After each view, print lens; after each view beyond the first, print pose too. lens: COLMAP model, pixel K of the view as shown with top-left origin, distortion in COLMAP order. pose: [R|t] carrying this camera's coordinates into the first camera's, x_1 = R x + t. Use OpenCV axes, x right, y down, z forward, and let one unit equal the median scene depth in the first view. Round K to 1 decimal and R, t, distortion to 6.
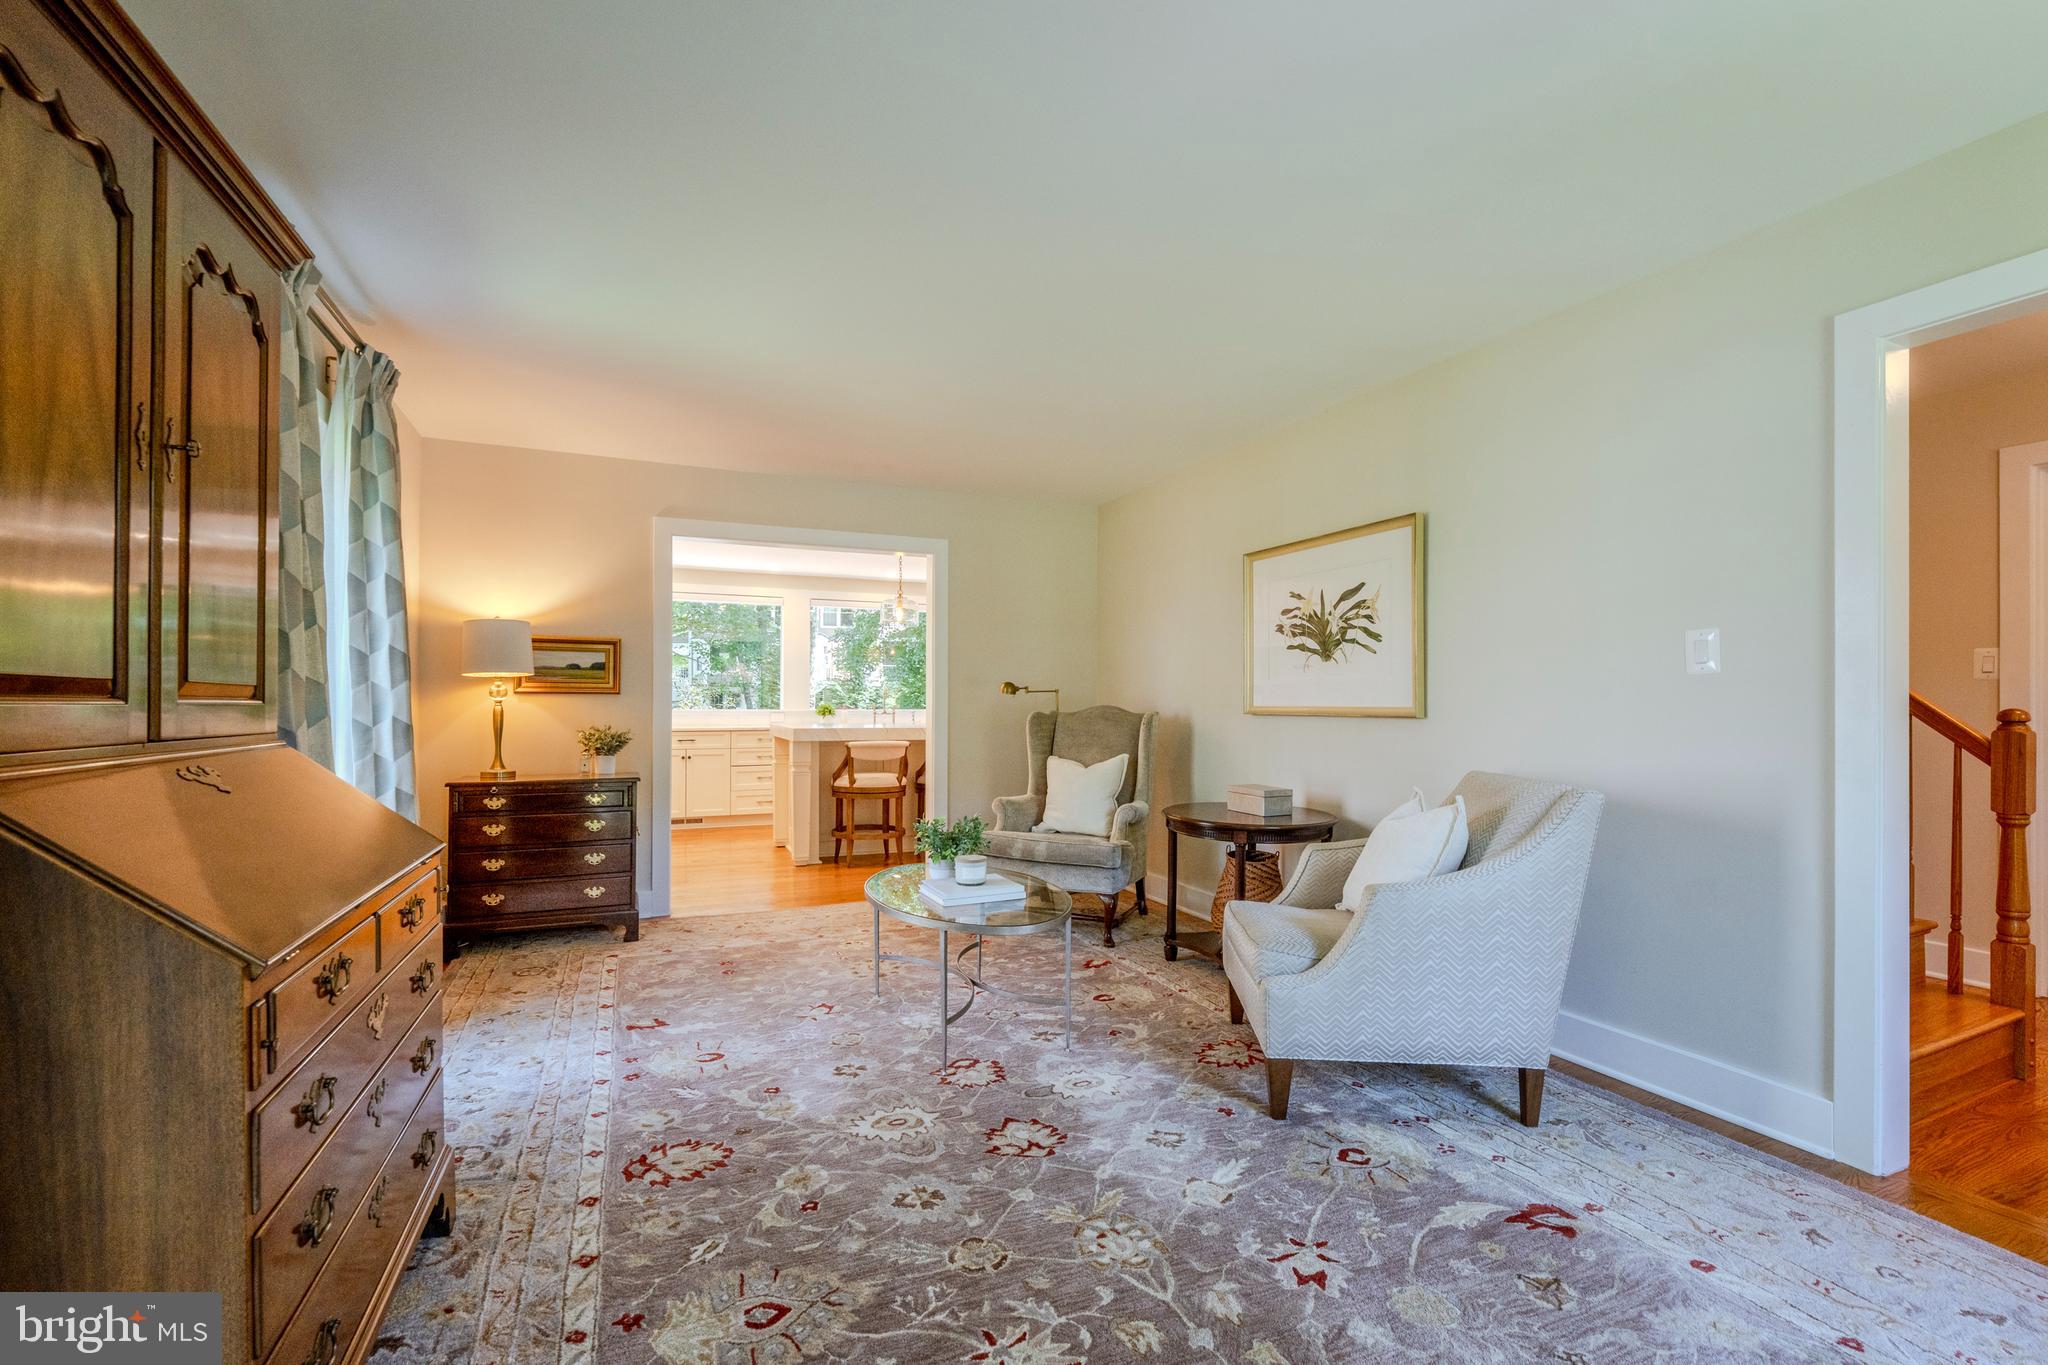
lens RADIAL K [[858.6, 0, 1014.0], [0, 858.6, 689.7], [0, 0, 1]] dist [-0.023104, 0.000133]
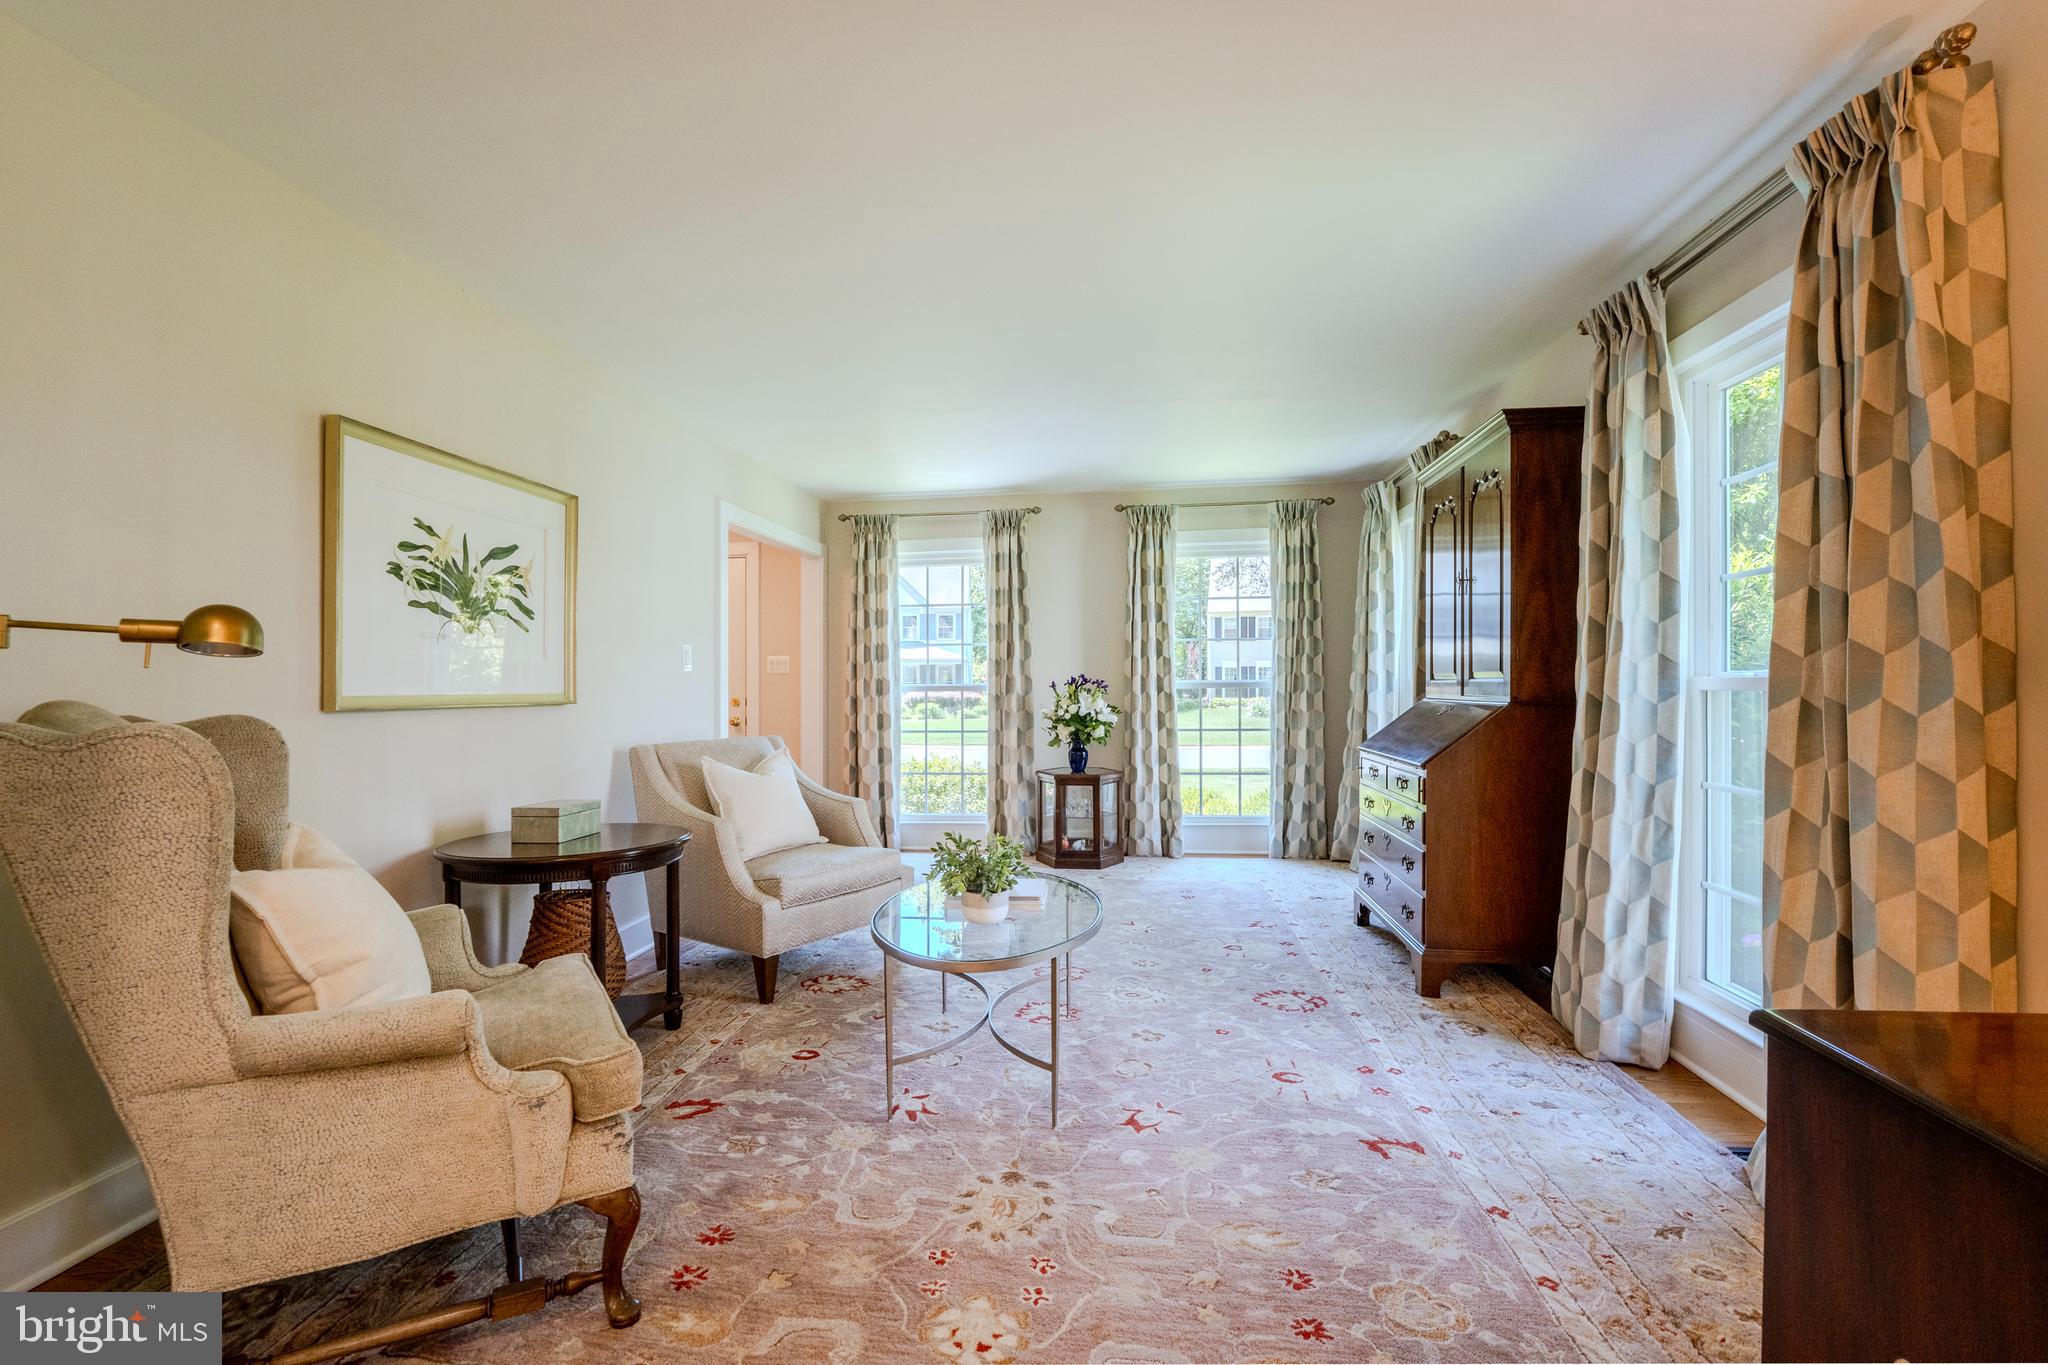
lens RADIAL K [[858.6, 0, 1009.9], [0, 858.6, 687.3], [0, 0, 1]] dist [-0.023104, 0.000133]
pose [[-0.852209, 0.006499, 0.523161, -0.439922], [0.001631, 0.999951, -0.009765, 0.023156], [-0.523199, -0.007469, -0.852178, 1.458950]]
